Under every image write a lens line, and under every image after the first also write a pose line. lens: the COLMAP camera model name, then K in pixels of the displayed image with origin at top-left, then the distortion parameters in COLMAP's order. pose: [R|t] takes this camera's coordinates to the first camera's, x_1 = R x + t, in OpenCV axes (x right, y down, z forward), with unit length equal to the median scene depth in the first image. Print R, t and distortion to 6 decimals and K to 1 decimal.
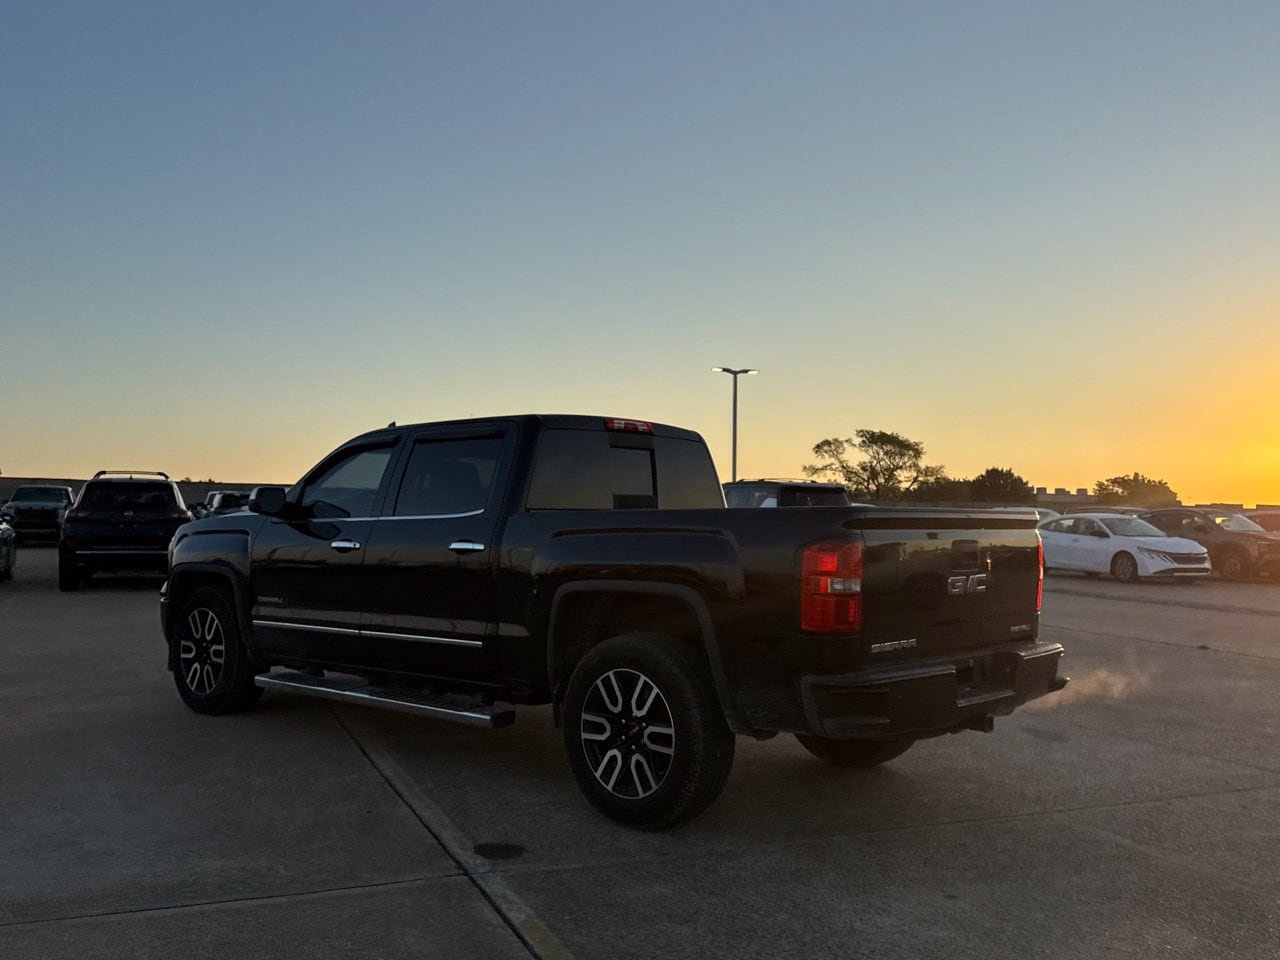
lens RADIAL K [[1261.4, 0, 605.1], [0, 1261.4, 469.8], [0, 0, 1]] dist [0.059174, 0.000000]
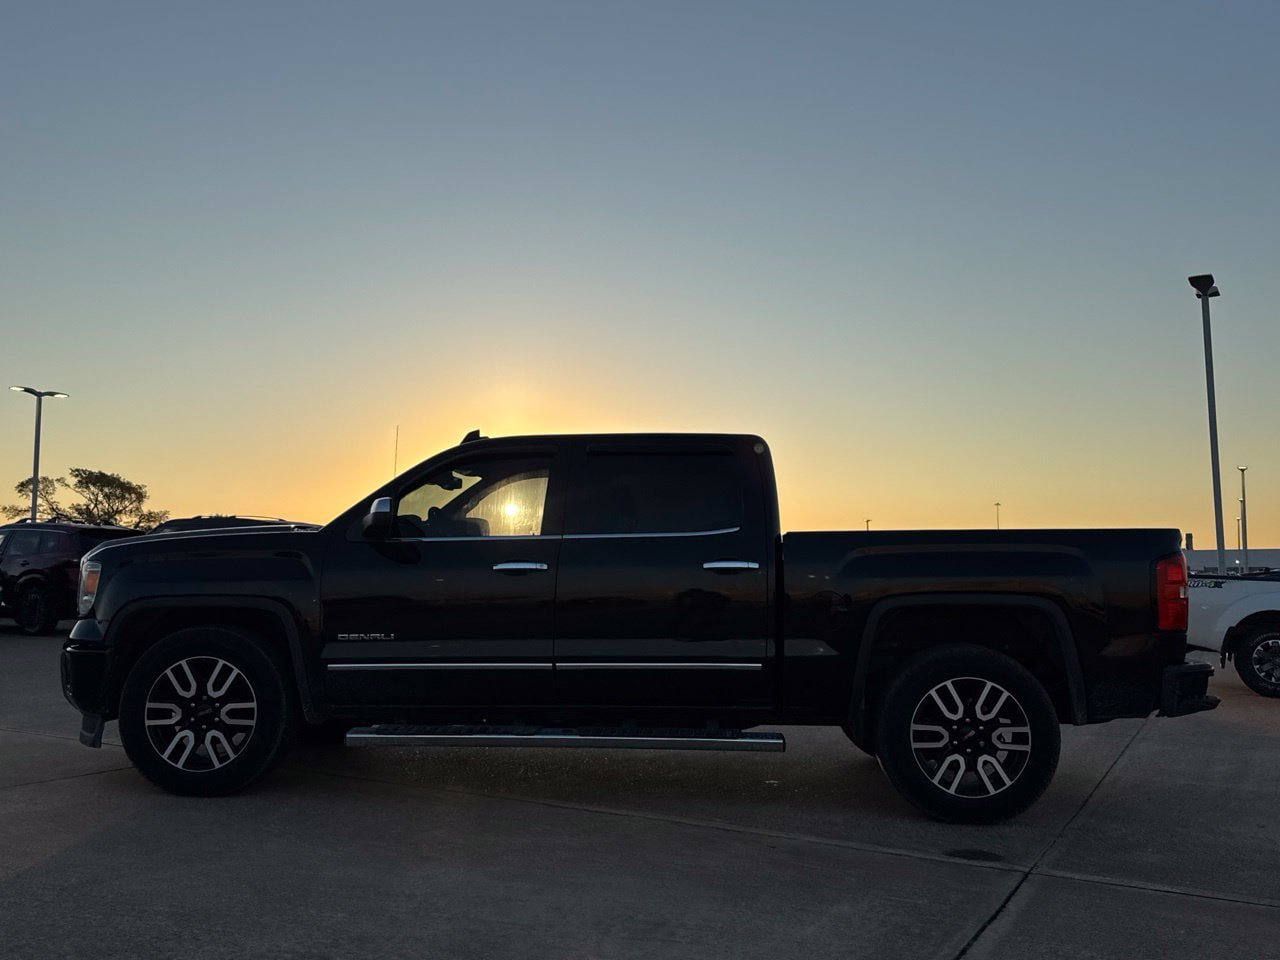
lens RADIAL K [[1265.8, 0, 648.9], [0, 1265.8, 459.6], [0, 0, 1]] dist [0.054229, 0.000000]
pose [[0.747099, 0.059115, 0.662078, -0.726131], [-0.026912, 0.997911, -0.058732, 0.034223], [-0.664167, 0.026061, 0.747130, 0.288060]]
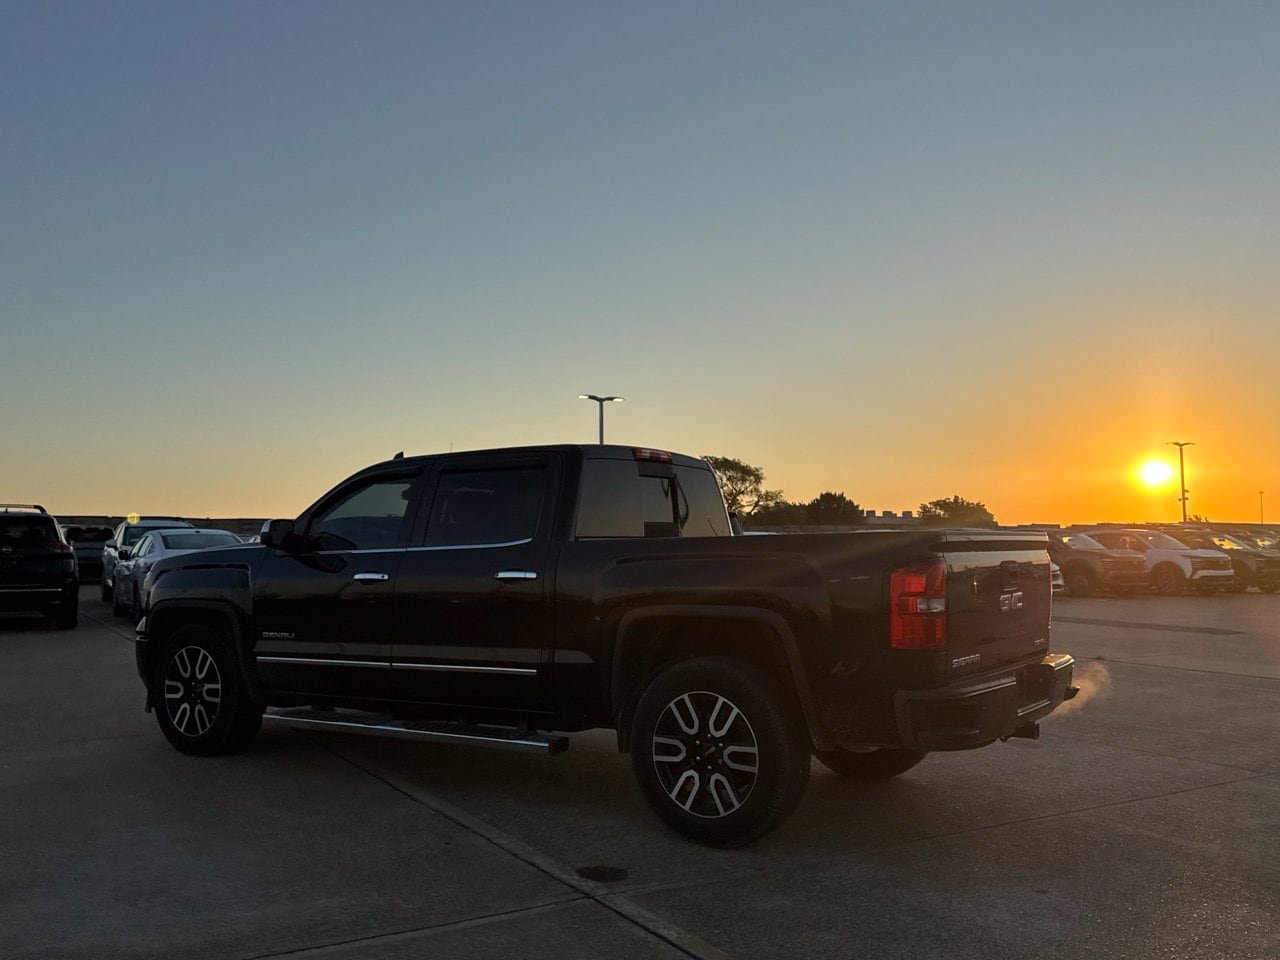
lens RADIAL K [[1261.4, 0, 622.4], [0, 1261.4, 464.2], [0, 0, 1]] dist [0.059174, 0.000000]
pose [[0.987876, -0.005451, 0.155147, -0.164622], [0.009401, 0.999650, -0.024737, -0.002802], [-0.154958, 0.025895, 0.987582, -0.014455]]
